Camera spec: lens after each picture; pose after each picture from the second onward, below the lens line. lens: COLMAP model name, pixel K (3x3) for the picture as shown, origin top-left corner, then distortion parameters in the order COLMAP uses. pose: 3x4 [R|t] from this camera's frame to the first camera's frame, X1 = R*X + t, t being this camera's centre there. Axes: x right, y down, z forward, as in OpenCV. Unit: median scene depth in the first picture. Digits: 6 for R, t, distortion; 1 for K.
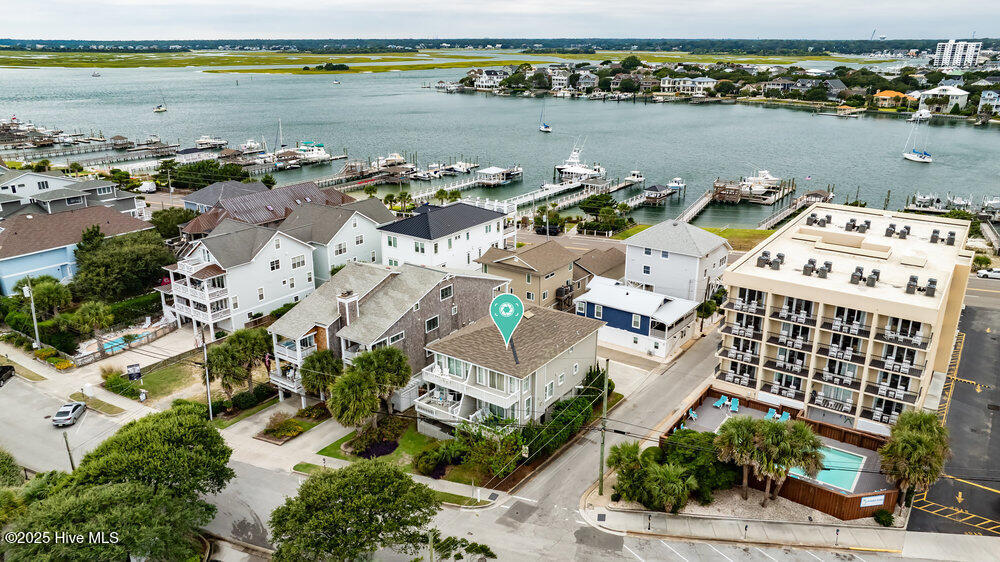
lens RADIAL K [[720.2, 0, 500.0], [0, 720.2, 281.0], [0, 0, 1]] dist [-0.040044, 0.052910]
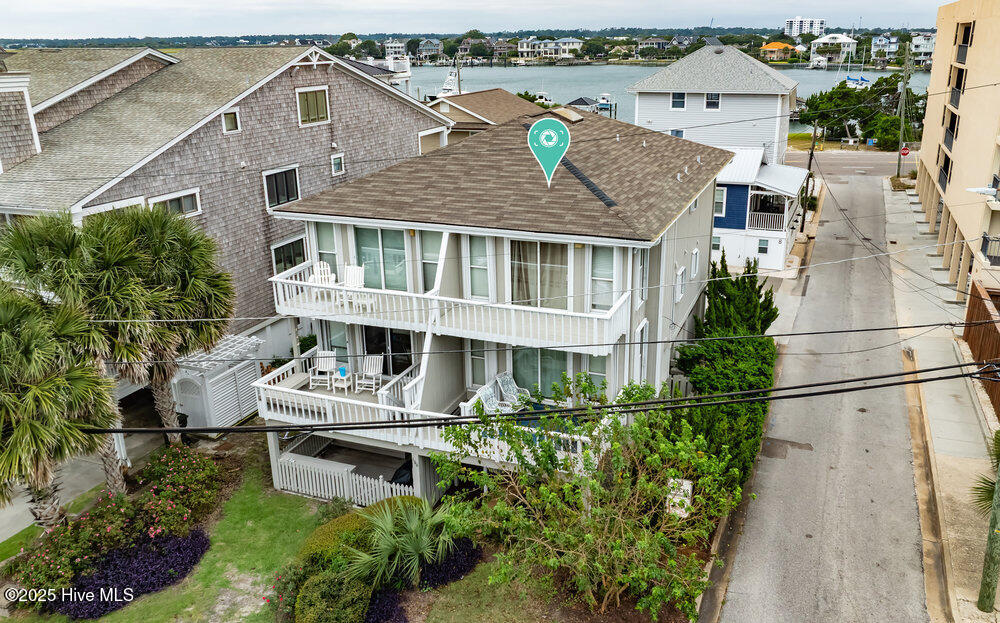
lens RADIAL K [[802.2, 0, 525.4], [0, 802.2, 315.7], [0, 0, 1]] dist [-0.011919, -0.011773]
pose [[0.968505, -0.093521, 0.230764, -0.021340], [0.092053, 0.995607, 0.017143, 0.036284], [-0.231353, 0.004639, 0.972859, 0.166195]]
